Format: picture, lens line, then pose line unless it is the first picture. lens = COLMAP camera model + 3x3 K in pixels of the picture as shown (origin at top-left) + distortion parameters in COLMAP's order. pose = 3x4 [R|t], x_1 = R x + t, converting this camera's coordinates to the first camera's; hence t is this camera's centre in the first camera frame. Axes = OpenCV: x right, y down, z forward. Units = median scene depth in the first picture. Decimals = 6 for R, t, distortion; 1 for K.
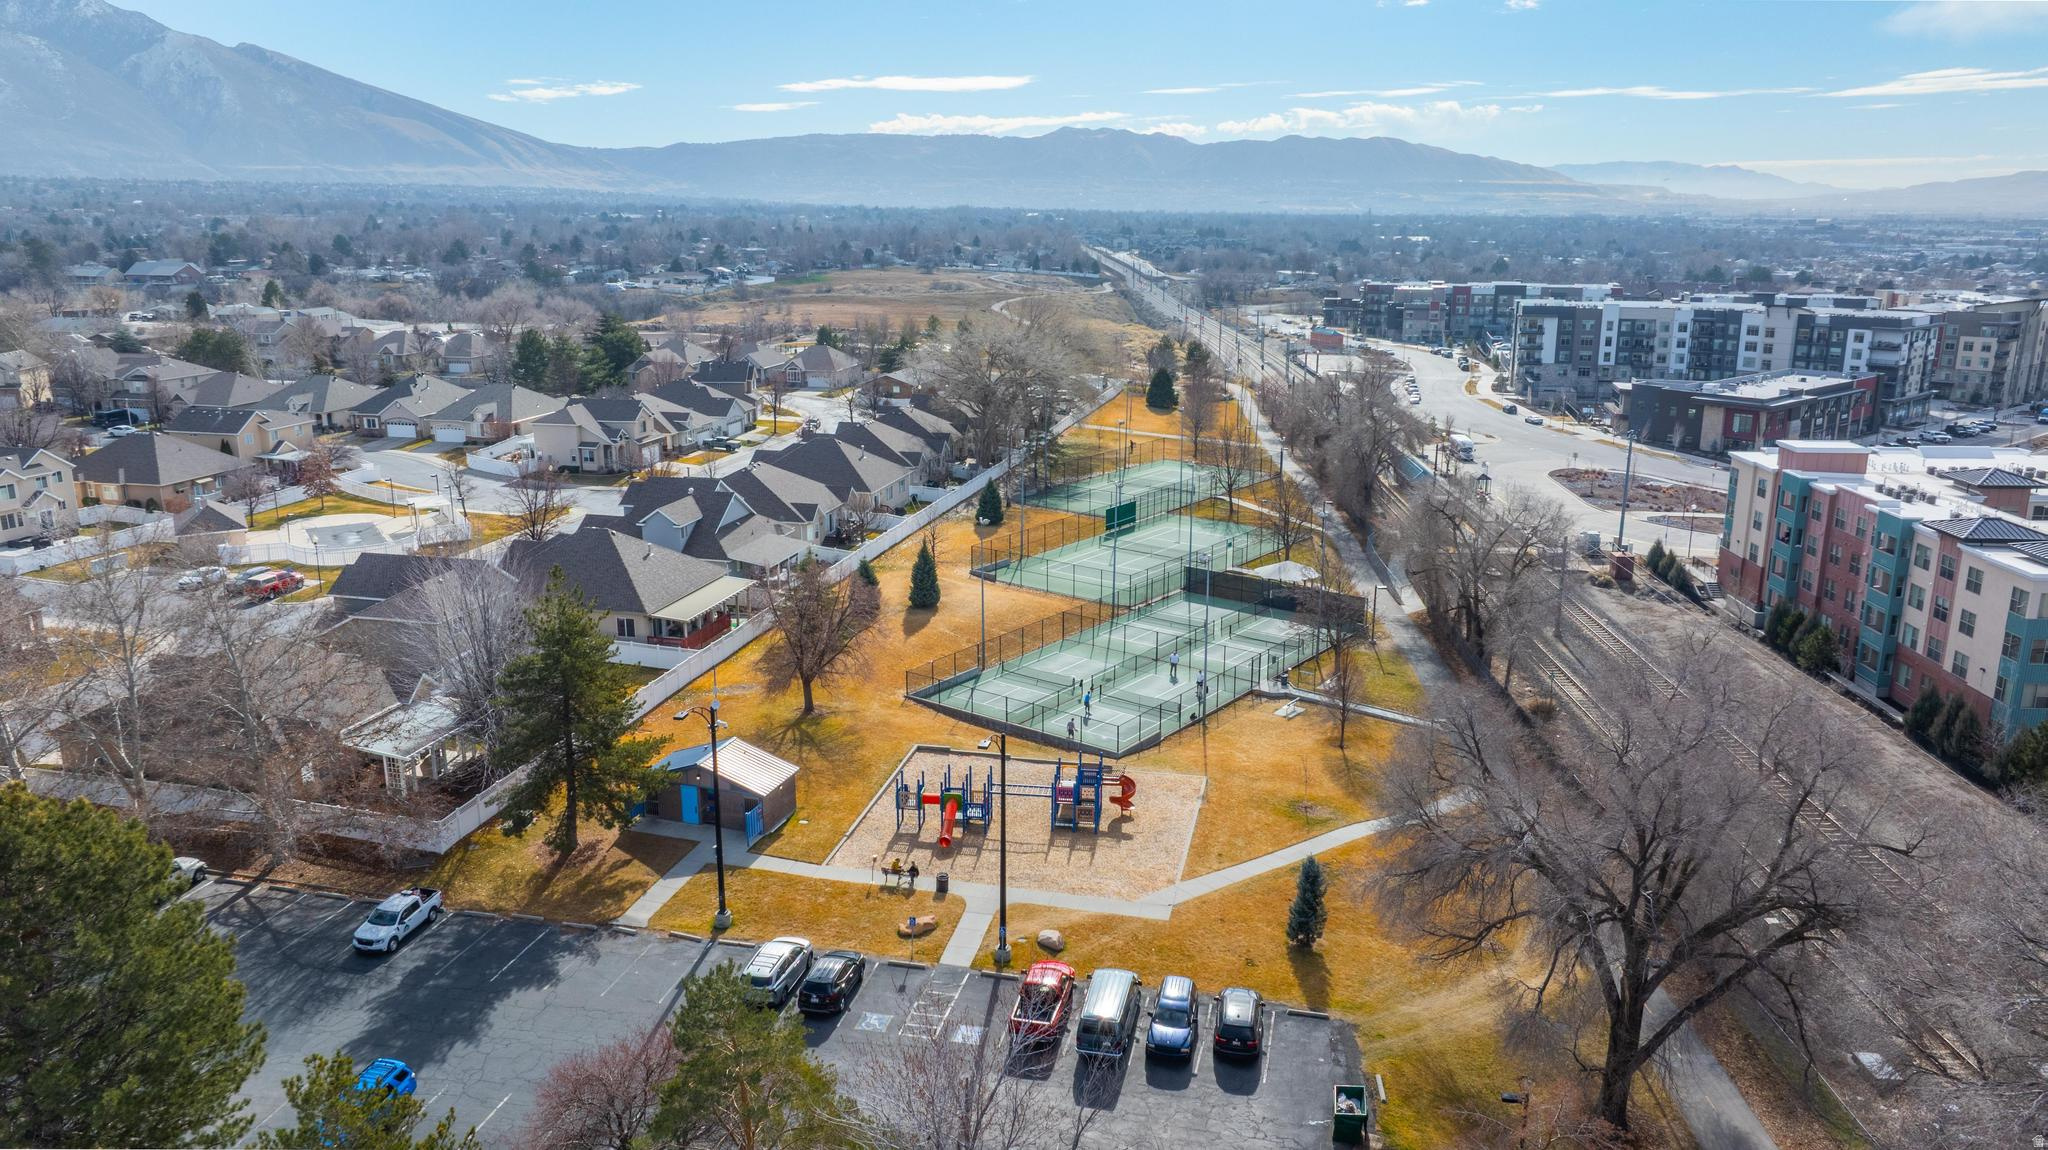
lens RADIAL K [[1475.2, 0, 1024.0], [0, 1475.2, 575.0], [0, 0, 1]] dist [-0.083643, 0.124307]
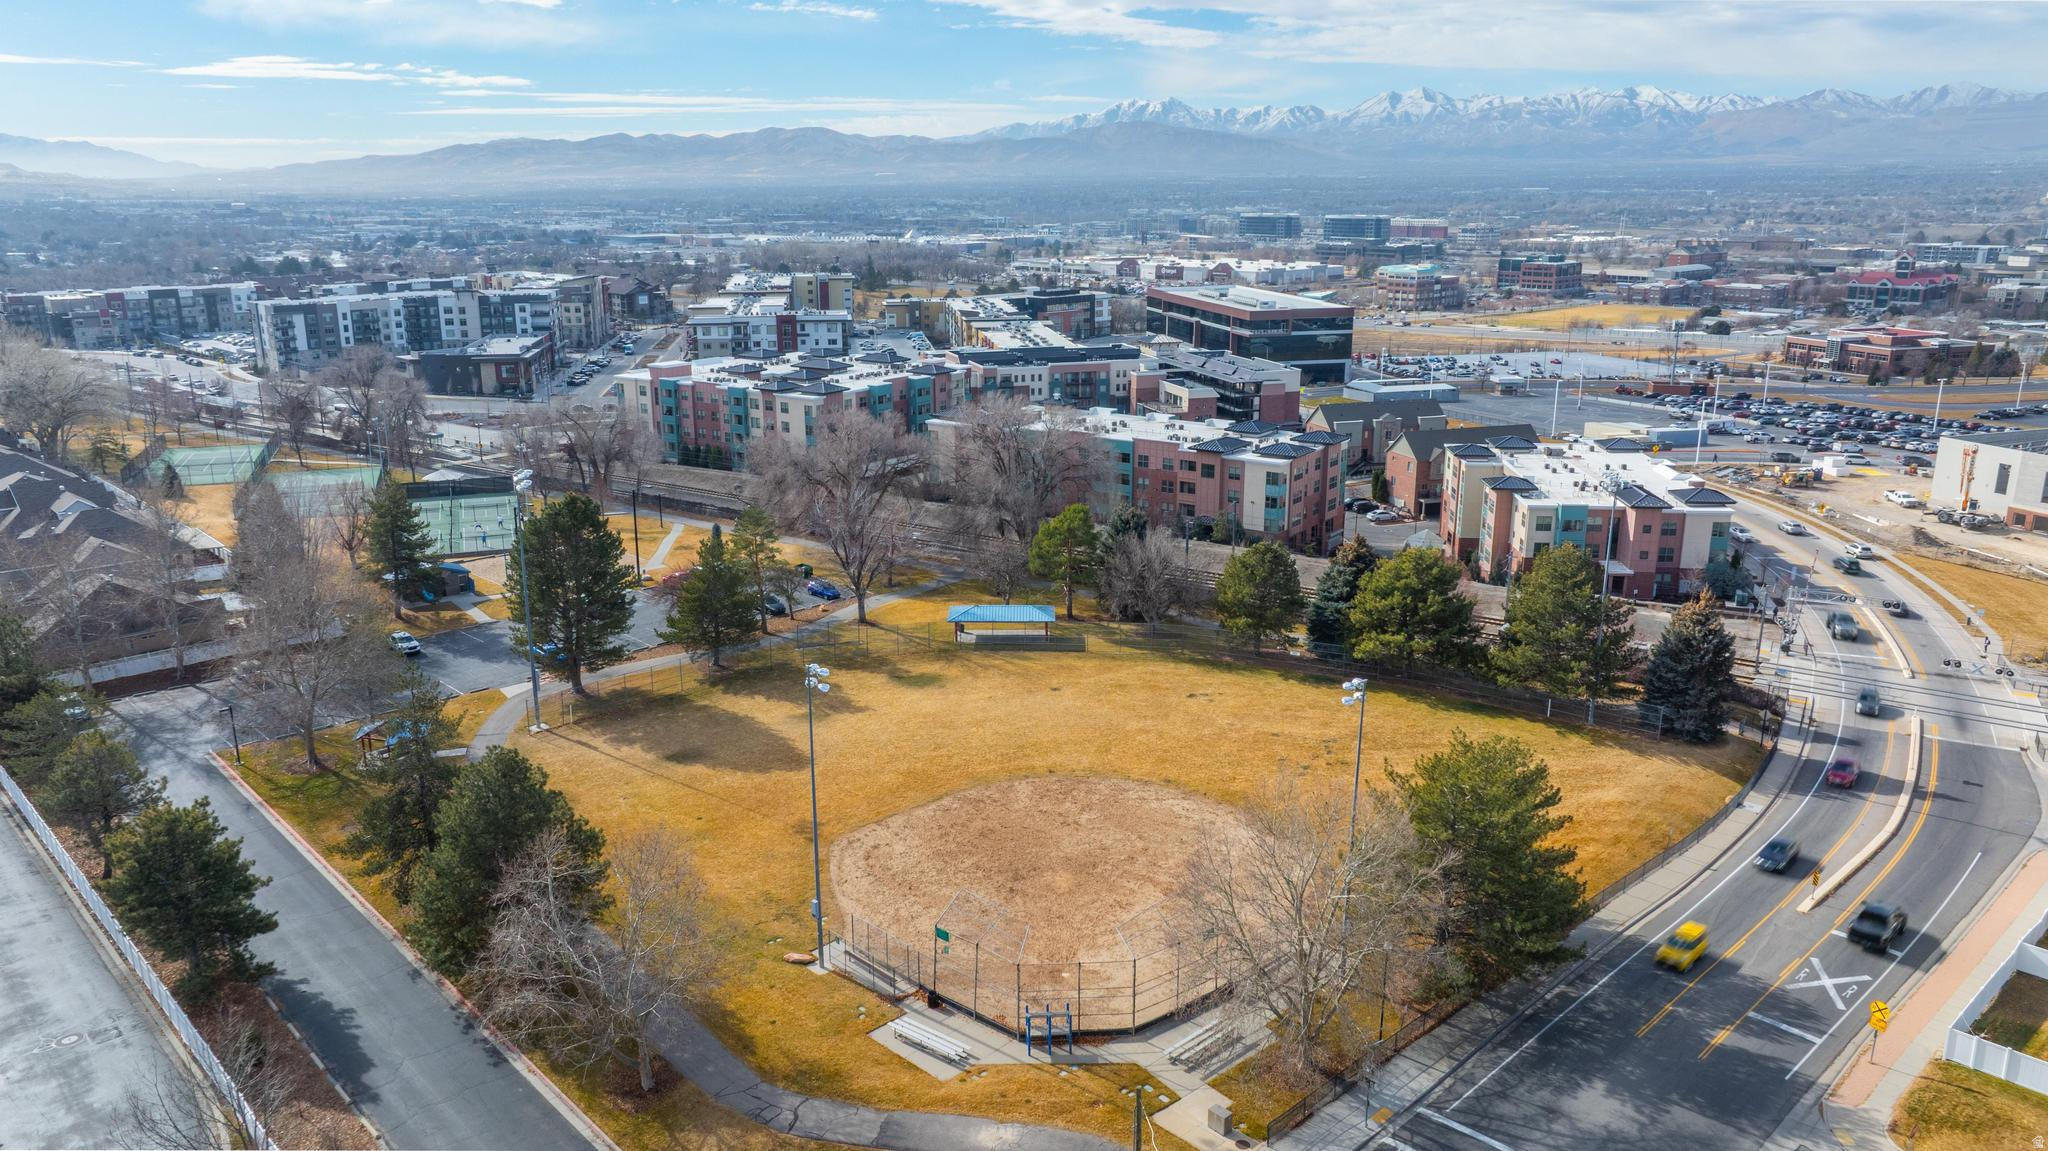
lens RADIAL K [[1475.2, 0, 1024.0], [0, 1475.2, 575.5], [0, 0, 1]] dist [-0.083643, 0.124307]
pose [[0.542749, -0.222527, 0.809880, -0.369771], [0.210994, 0.969465, 0.124976, 0.017343], [-0.812961, 0.103049, 0.573128, -0.203907]]
